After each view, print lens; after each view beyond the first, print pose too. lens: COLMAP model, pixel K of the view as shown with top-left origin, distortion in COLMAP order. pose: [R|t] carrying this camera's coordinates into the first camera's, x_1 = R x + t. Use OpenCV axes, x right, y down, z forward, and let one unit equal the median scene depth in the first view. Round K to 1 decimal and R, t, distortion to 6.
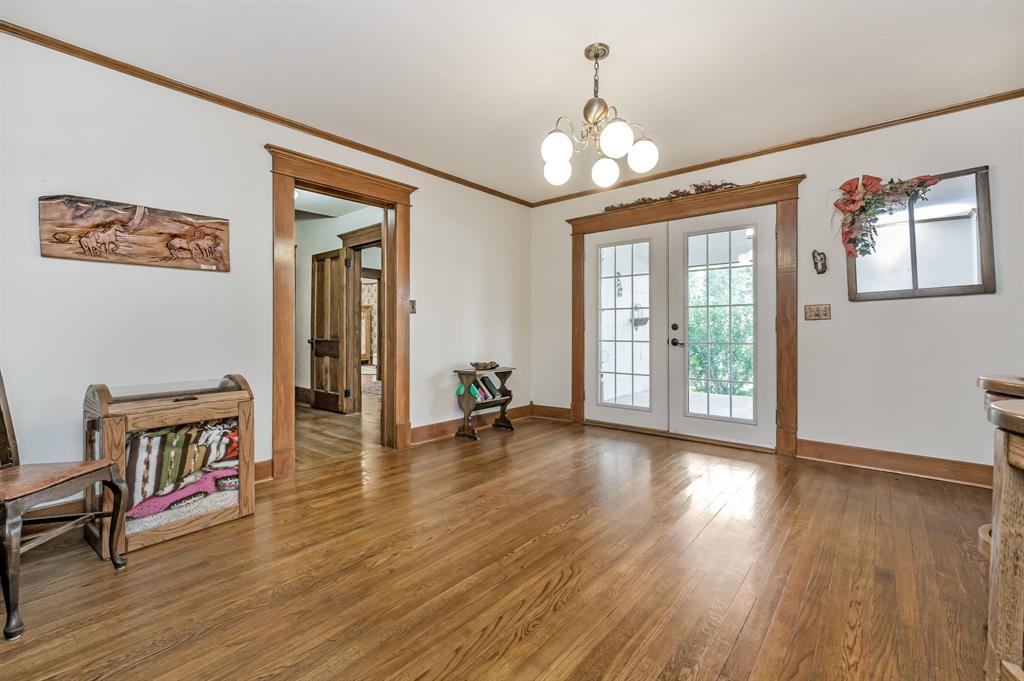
lens RADIAL K [[441.0, 0, 510.1], [0, 441.0, 332.4], [0, 0, 1]] dist [0.000004, 0.000037]
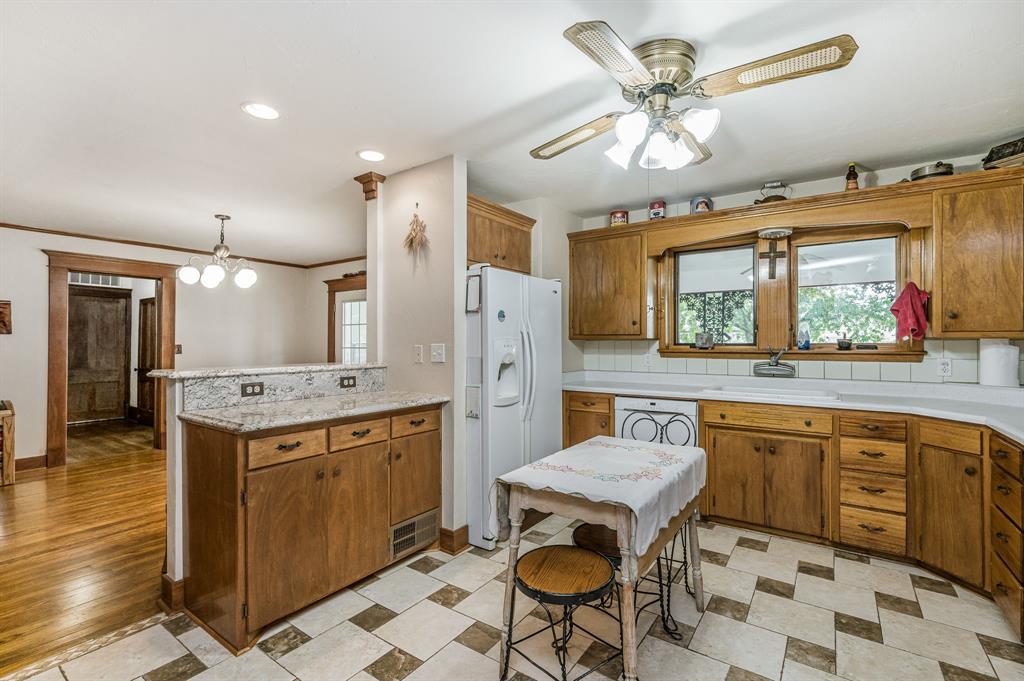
lens RADIAL K [[460.6, 0, 512.0], [0, 460.6, 340.5], [0, 0, 1]] dist [0.000266, 0.000274]
pose [[0.995364, 0.000238, 0.096175, 0.862828], [0.000962, 0.999922, -0.012426, -0.081833], [-0.096171, 0.012461, 0.995287, -0.702073]]
